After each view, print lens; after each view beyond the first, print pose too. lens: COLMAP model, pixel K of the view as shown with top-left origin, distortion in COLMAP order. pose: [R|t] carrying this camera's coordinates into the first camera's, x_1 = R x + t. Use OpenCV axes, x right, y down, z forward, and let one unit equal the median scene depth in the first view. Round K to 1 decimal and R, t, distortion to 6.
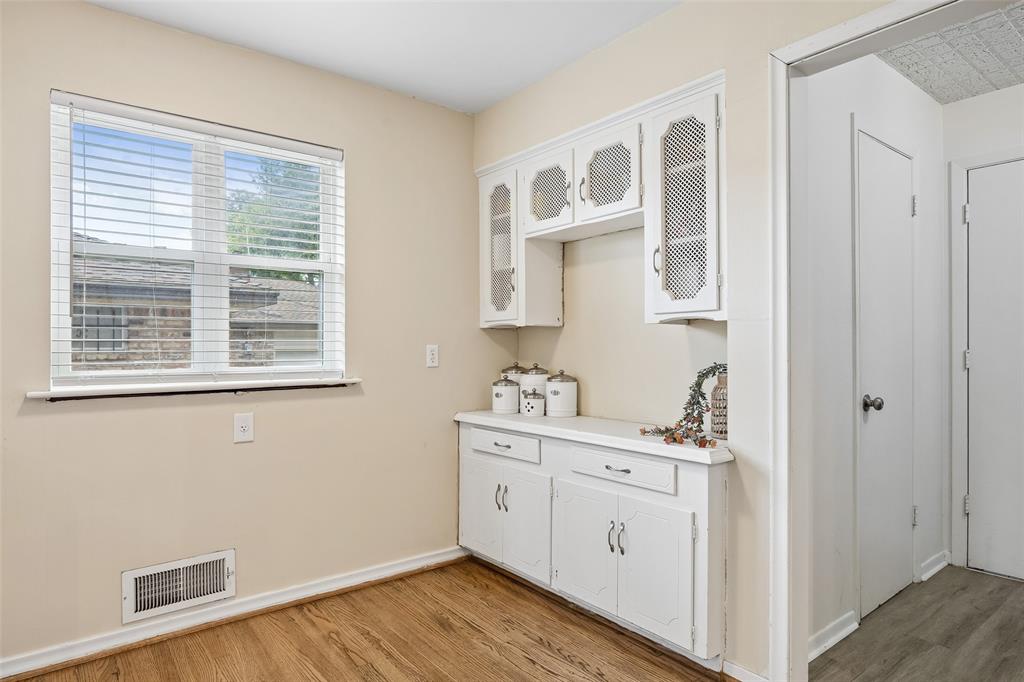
lens RADIAL K [[581.4, 0, 511.2], [0, 581.4, 343.5], [0, 0, 1]] dist [0.002983, 0.001216]
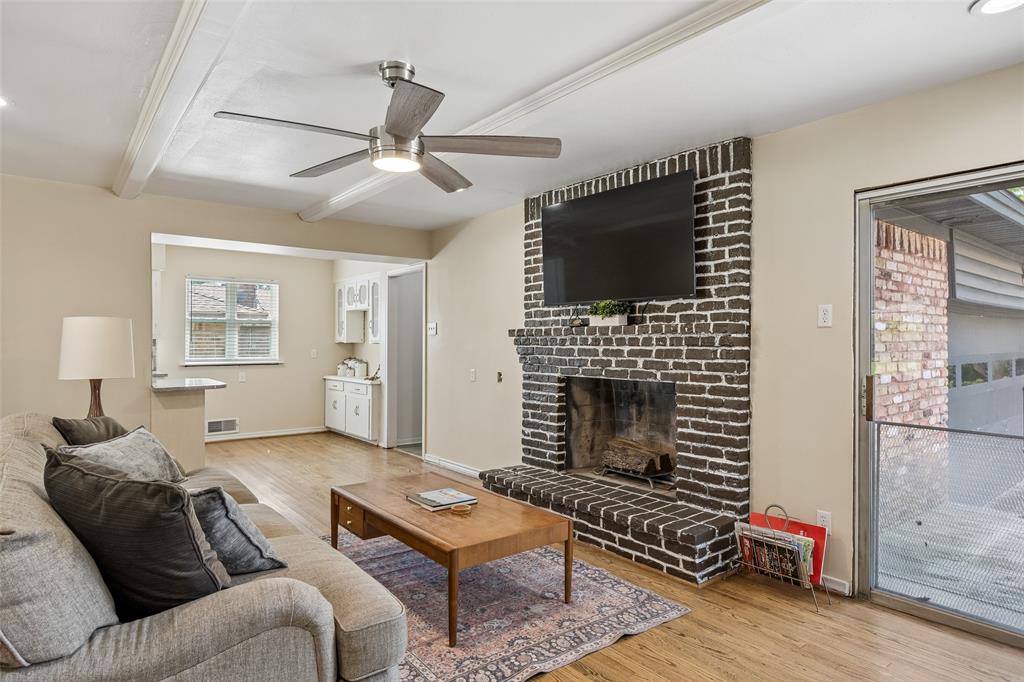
lens RADIAL K [[581.4, 0, 513.7], [0, 581.4, 342.0], [0, 0, 1]] dist [0.002983, 0.001216]
pose [[0.999944, 0.003682, 0.009902, 0.776682], [-0.003733, 0.999980, 0.005186, -0.050528], [-0.009883, -0.005222, 0.999938, -1.718006]]
